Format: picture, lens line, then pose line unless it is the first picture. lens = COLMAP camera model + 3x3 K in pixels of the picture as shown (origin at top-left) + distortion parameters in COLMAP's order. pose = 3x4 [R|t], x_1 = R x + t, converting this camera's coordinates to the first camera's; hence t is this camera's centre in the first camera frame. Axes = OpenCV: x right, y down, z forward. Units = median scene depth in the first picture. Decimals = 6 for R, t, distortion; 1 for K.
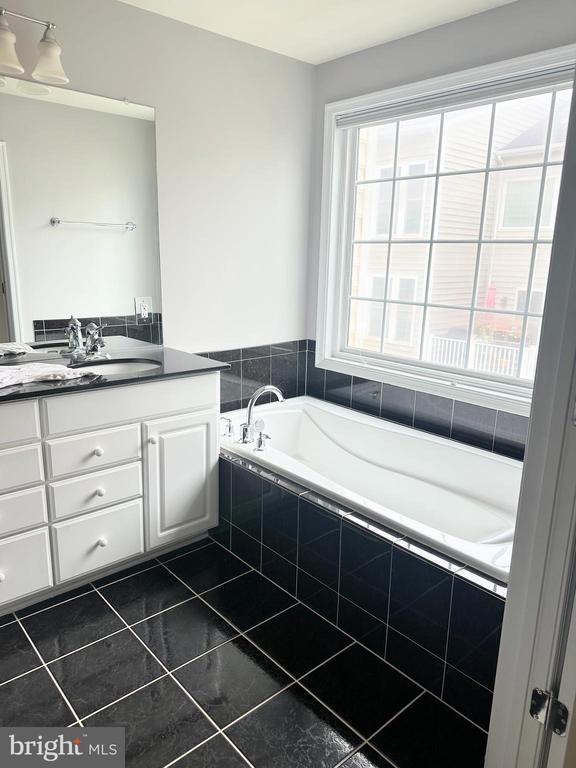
lens RADIAL K [[546.0, 0, 286.0], [0, 546.0, 385.3], [0, 0, 1]] dist [0.041564, -0.026039]
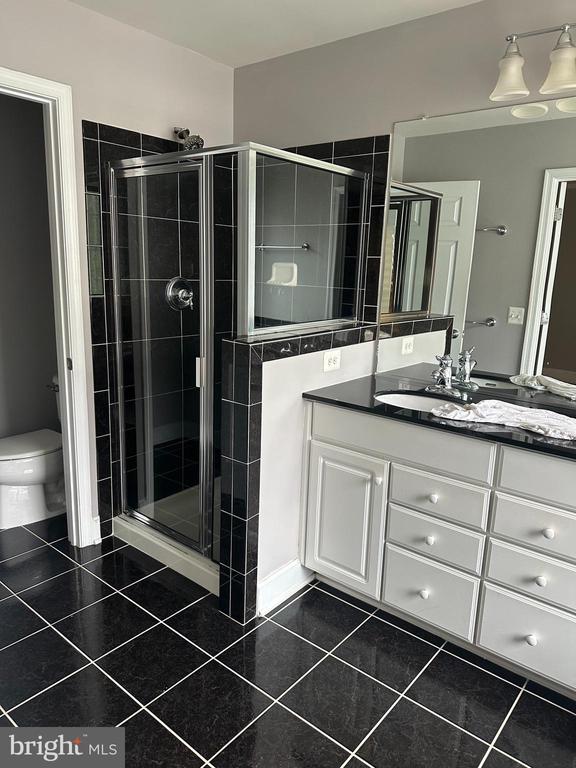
lens RADIAL K [[546.0, 0, 286.6], [0, 546.0, 381.2], [0, 0, 1]] dist [0.041564, -0.026039]
pose [[0.155354, 0.196899, -0.968037, 0.347228], [-0.254447, 0.954846, 0.153381, -0.121140], [0.954527, 0.222486, 0.198440, 0.430810]]
